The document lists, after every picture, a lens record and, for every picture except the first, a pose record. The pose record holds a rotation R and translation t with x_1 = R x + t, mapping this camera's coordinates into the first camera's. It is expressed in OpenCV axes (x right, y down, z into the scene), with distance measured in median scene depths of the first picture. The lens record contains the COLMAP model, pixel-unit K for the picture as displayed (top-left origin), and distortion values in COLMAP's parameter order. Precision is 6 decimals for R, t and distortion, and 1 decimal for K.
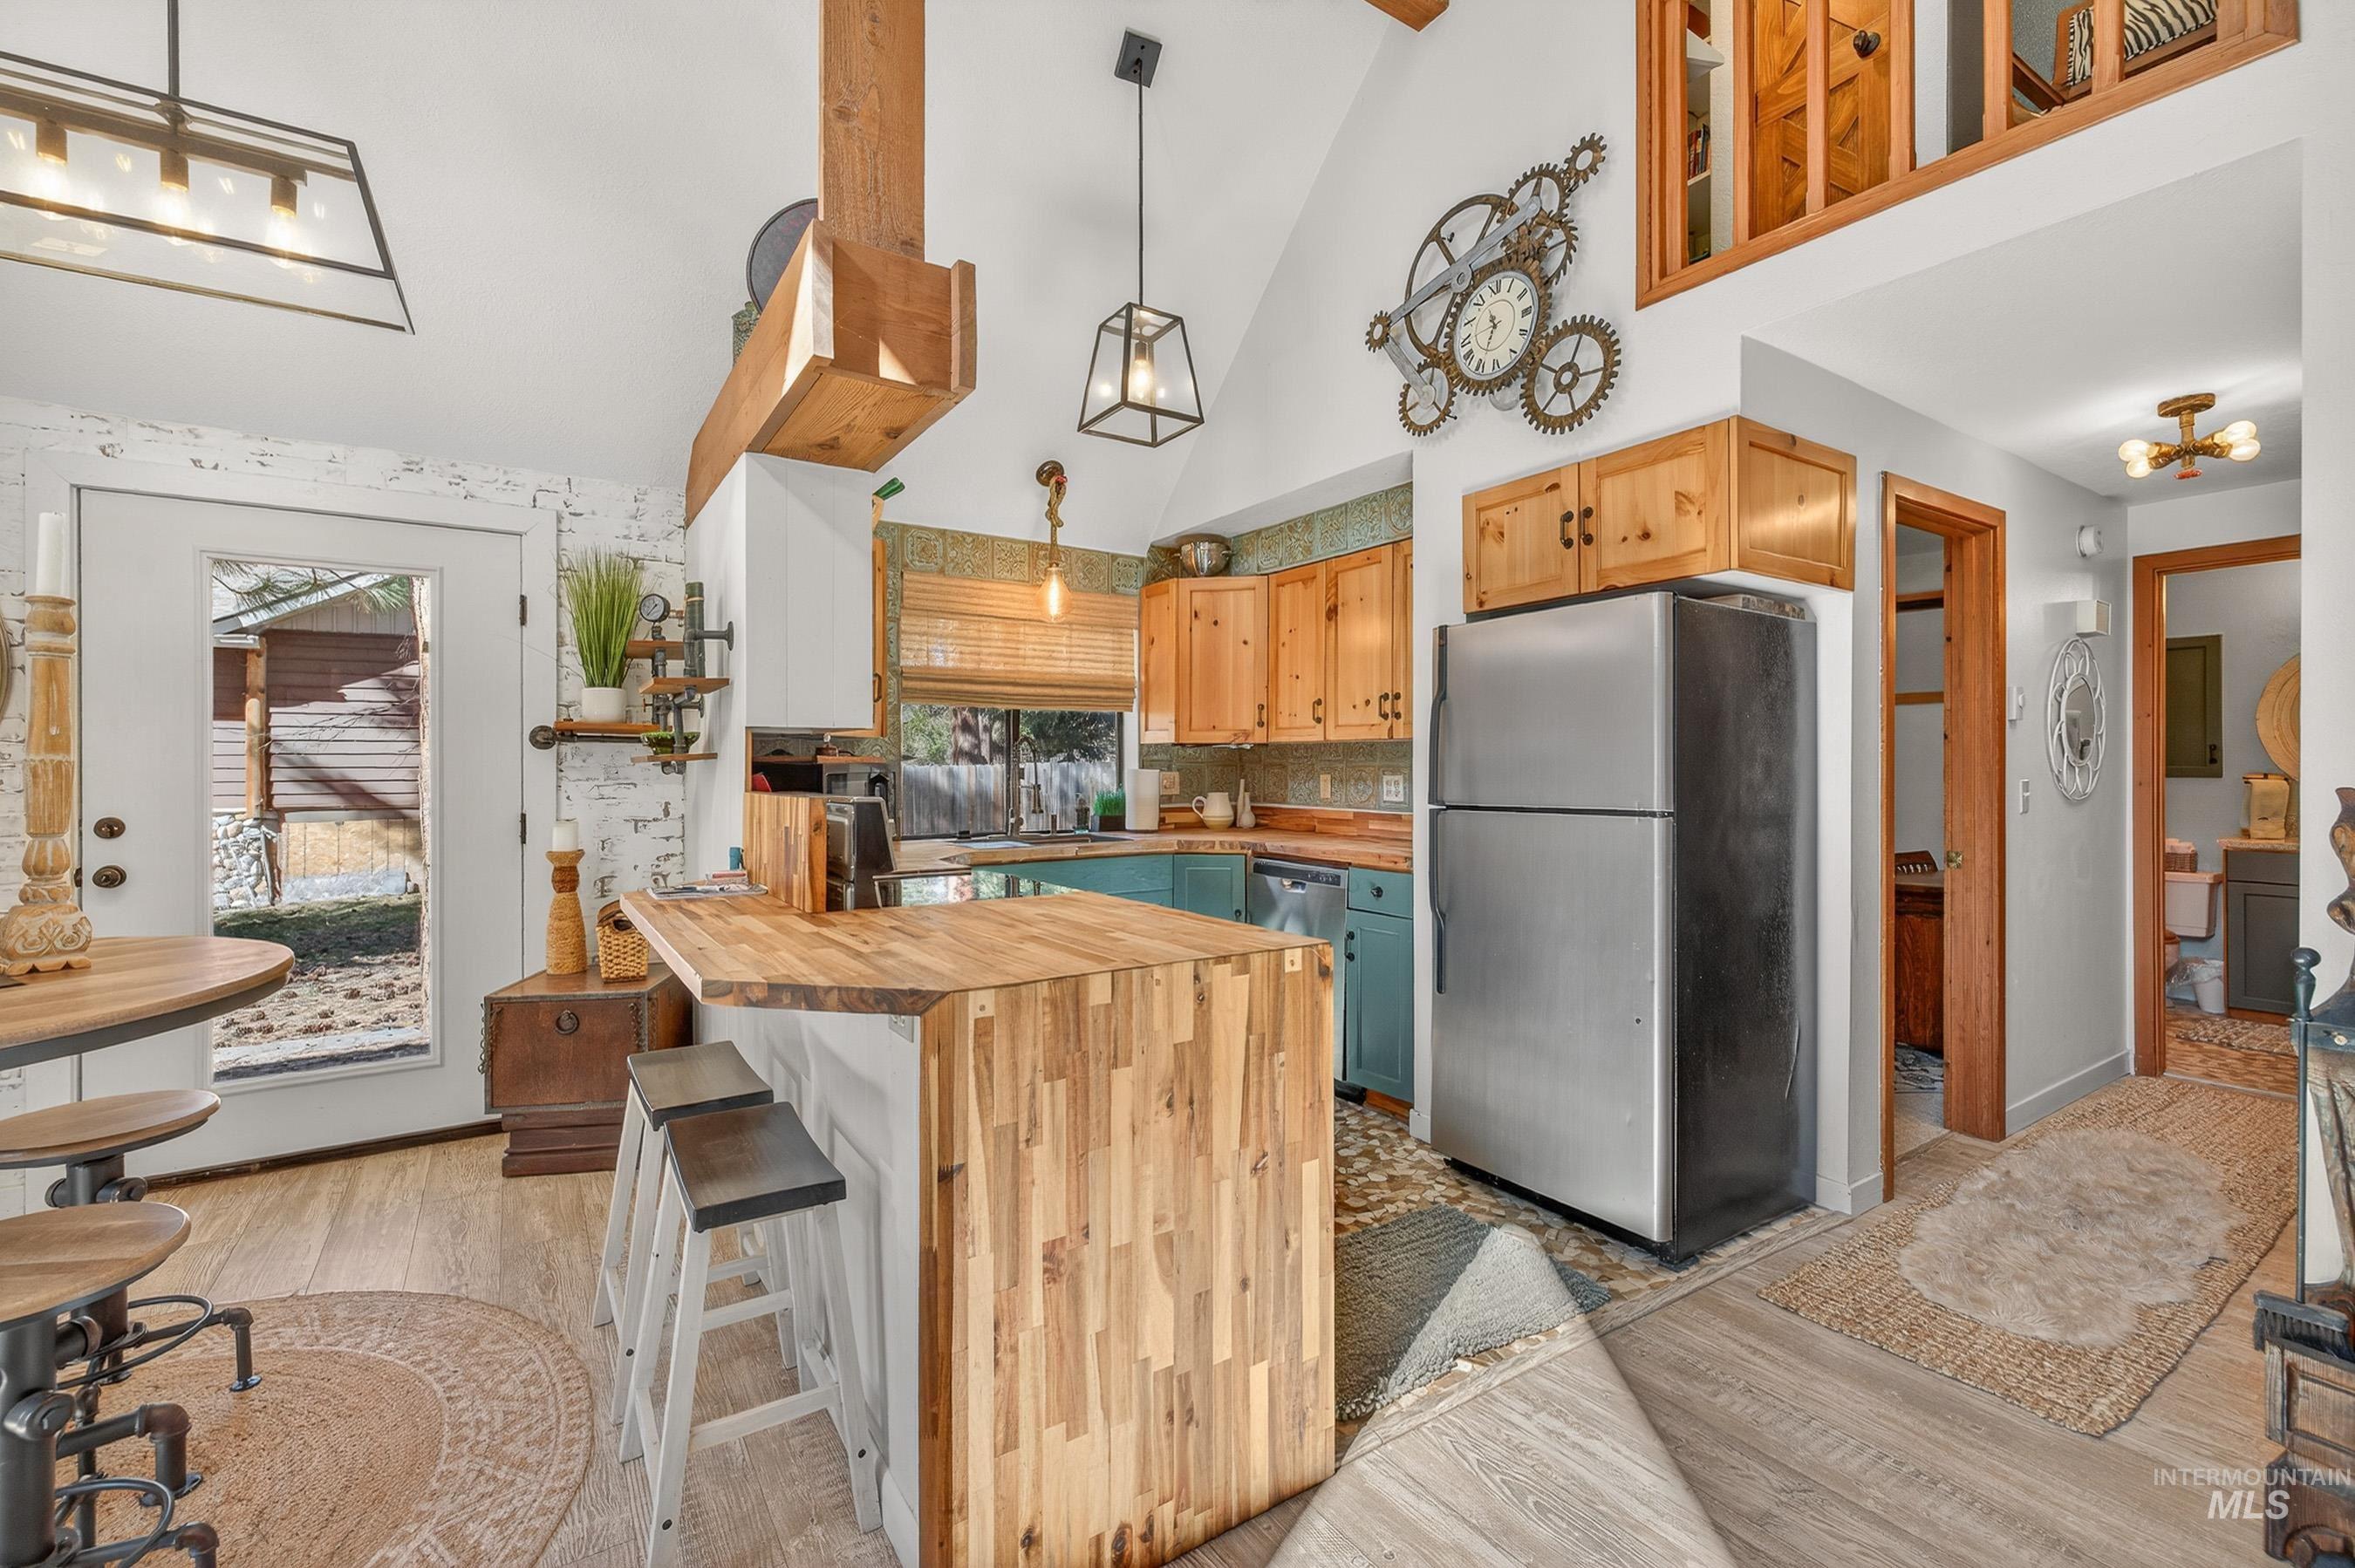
lens RADIAL K [[990.6, 0, 1165.3], [0, 990.6, 767.5], [0, 0, 1]] dist [0.003599, 0.000041]
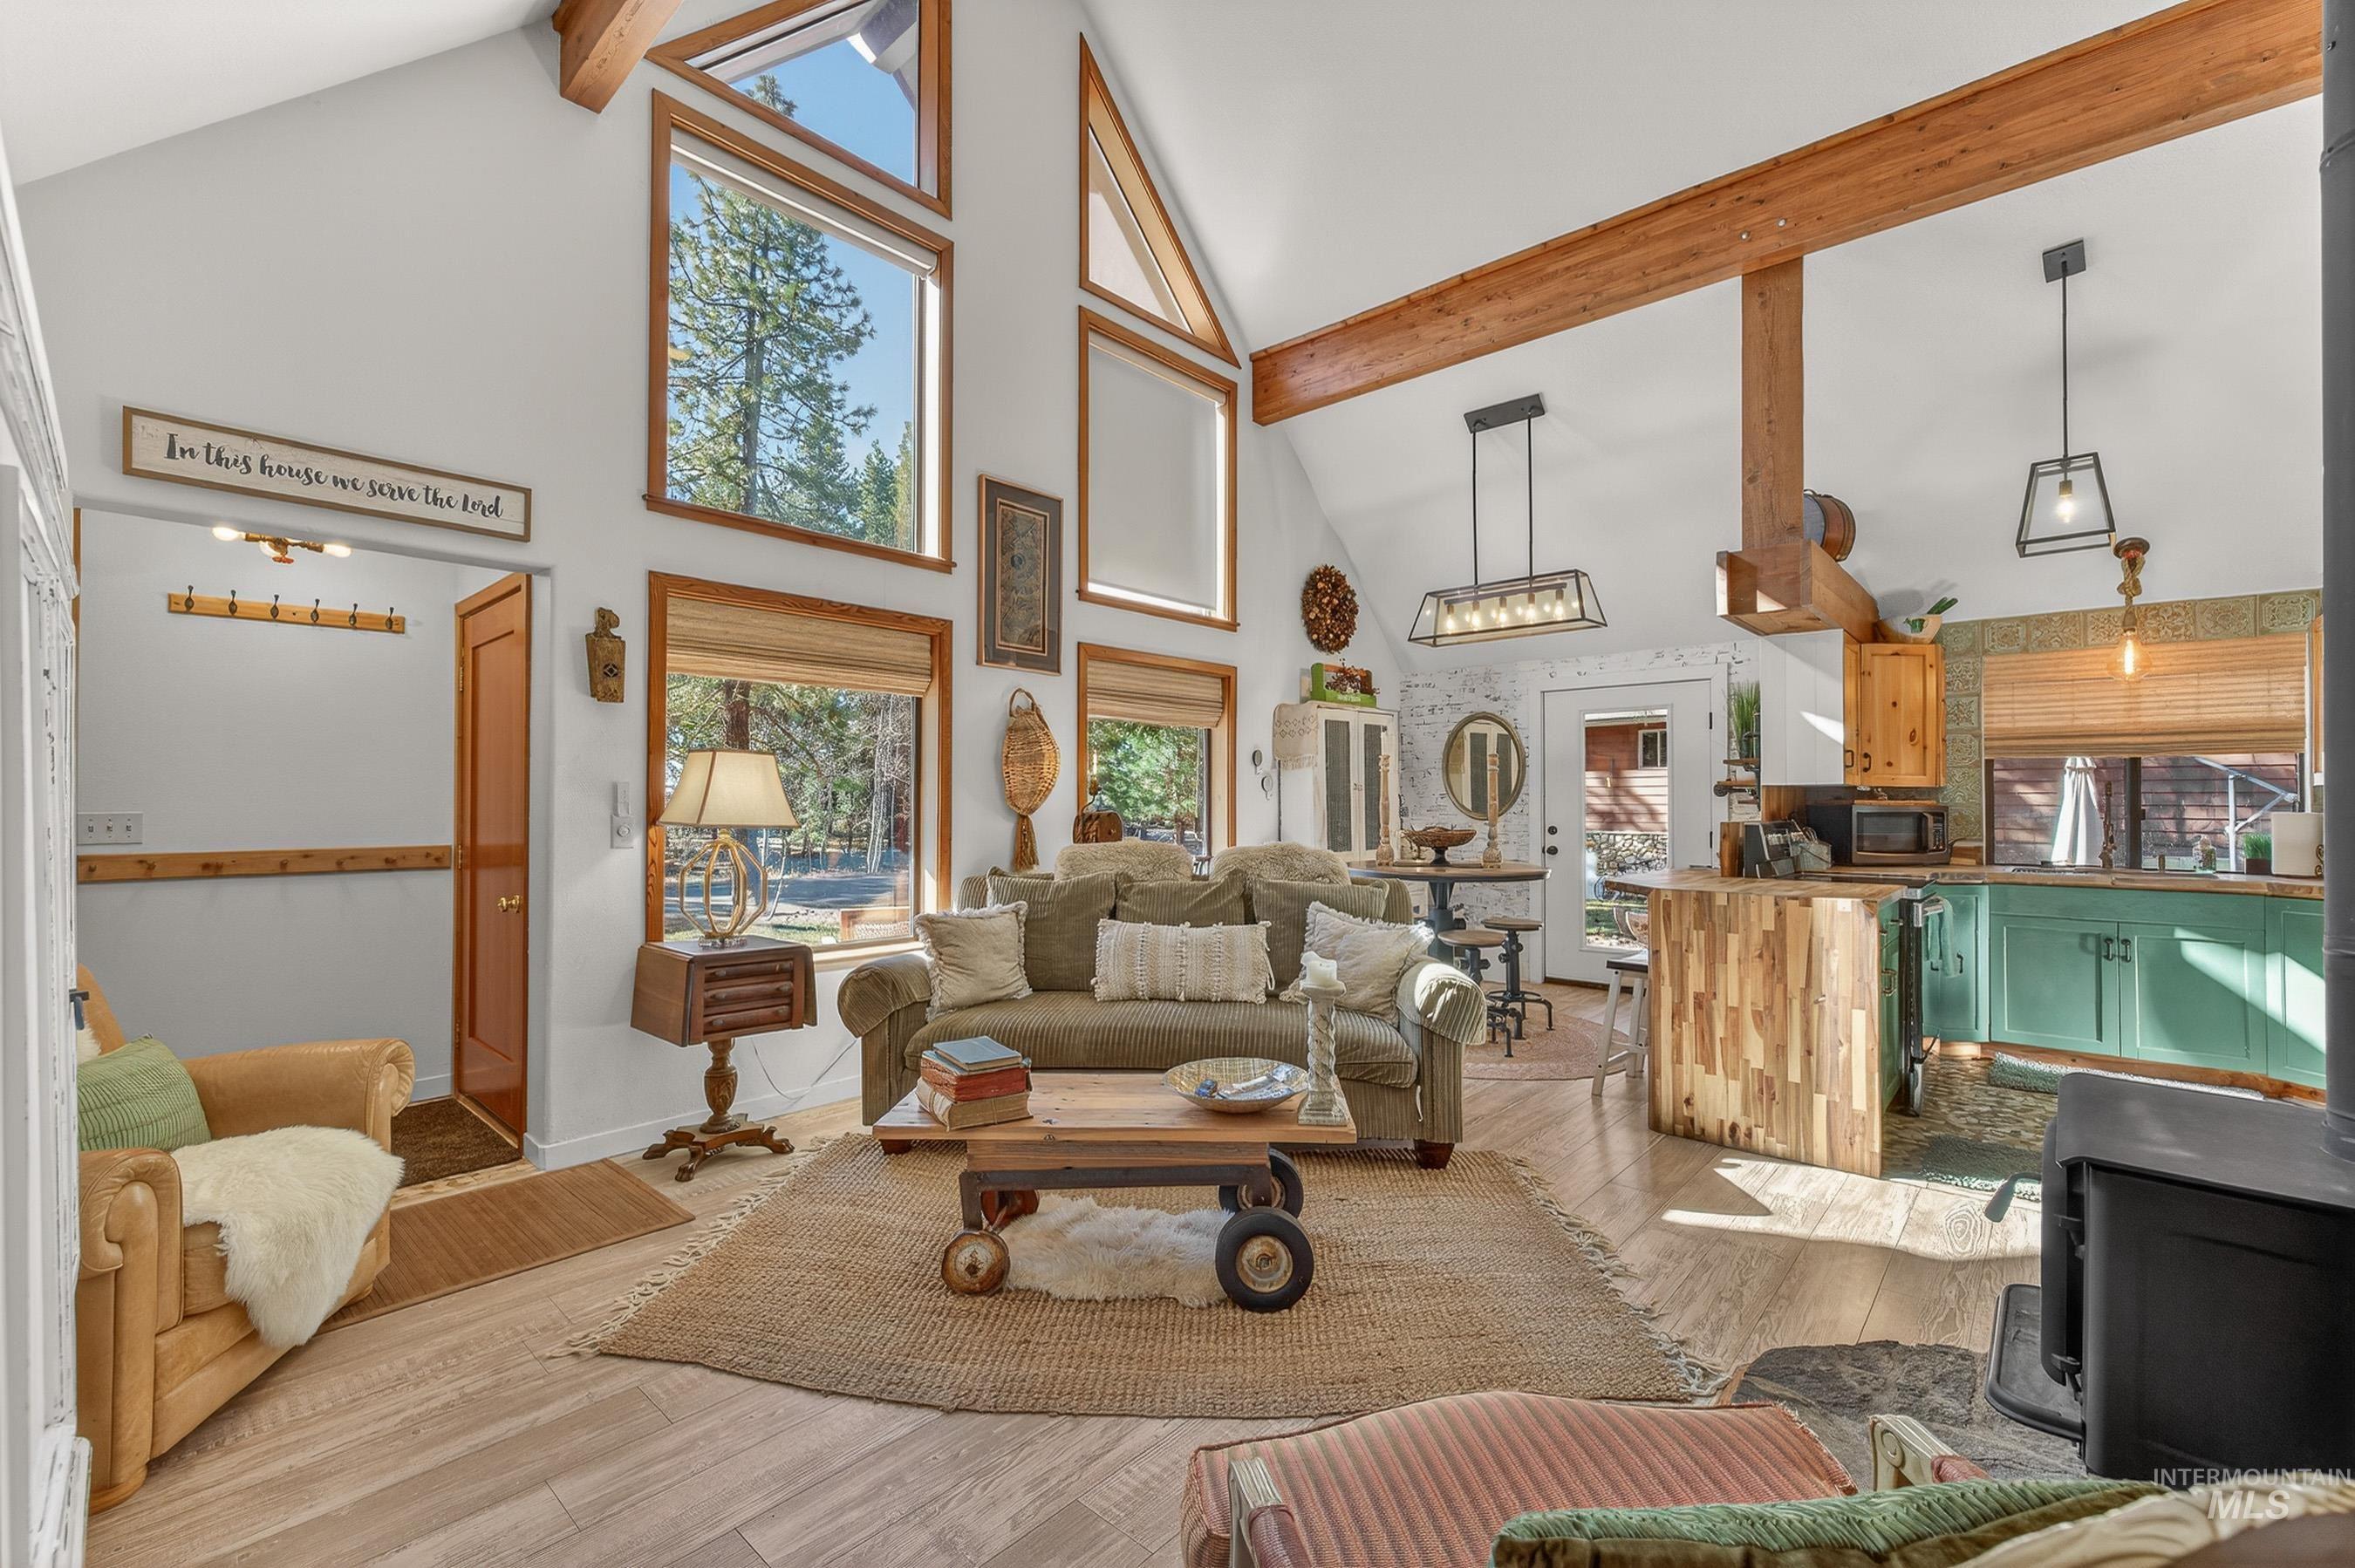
lens RADIAL K [[984.5, 0, 1168.5], [0, 984.5, 787.2], [0, 0, 1]] dist [0.005412, -0.000733]
pose [[0.243041, -0.010875, -0.969955, 0.914787], [-0.005445, 0.999906, -0.012575, -0.007175], [0.970001, 0.008337, 0.242959, -0.430472]]
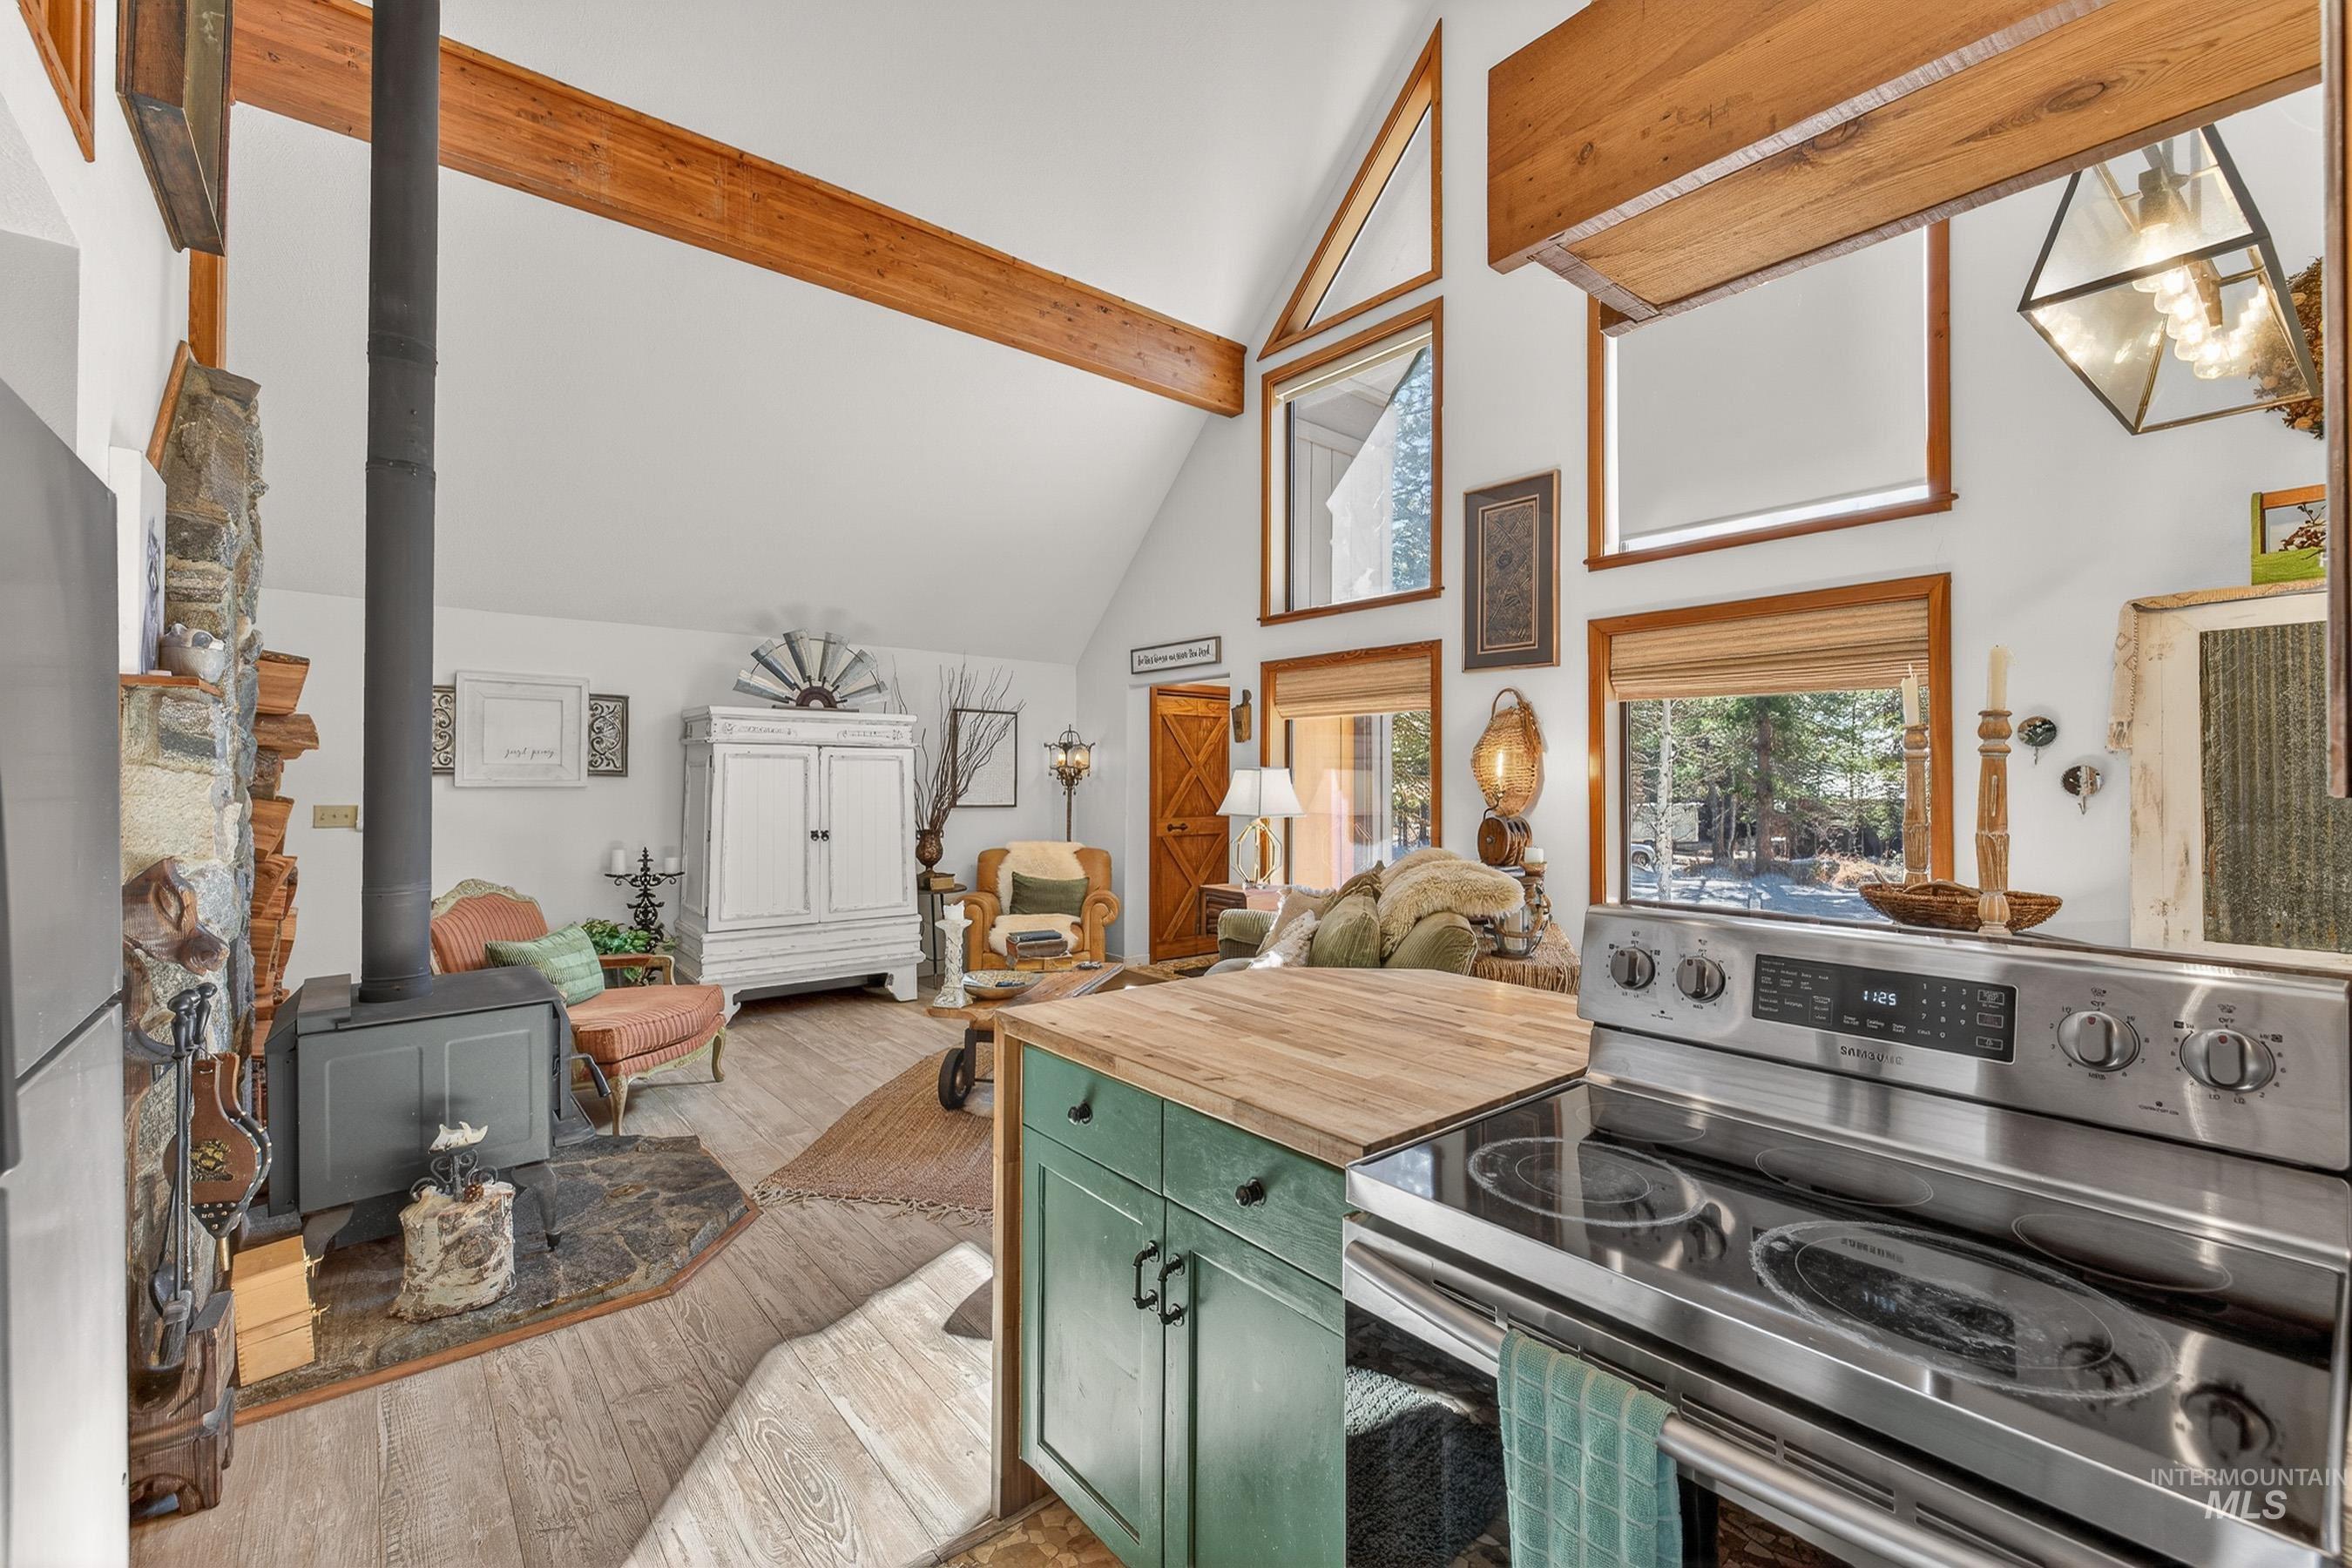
lens RADIAL K [[989.2, 0, 1186.1], [0, 989.2, 770.4], [0, 0, 1]] dist [0.010131, -0.000218]
pose [[-0.993425, -0.004469, -0.114399, 0.049783], [-0.003587, 0.999962, -0.007911, -0.040403], [0.114430, -0.007448, -0.993403, 1.128029]]
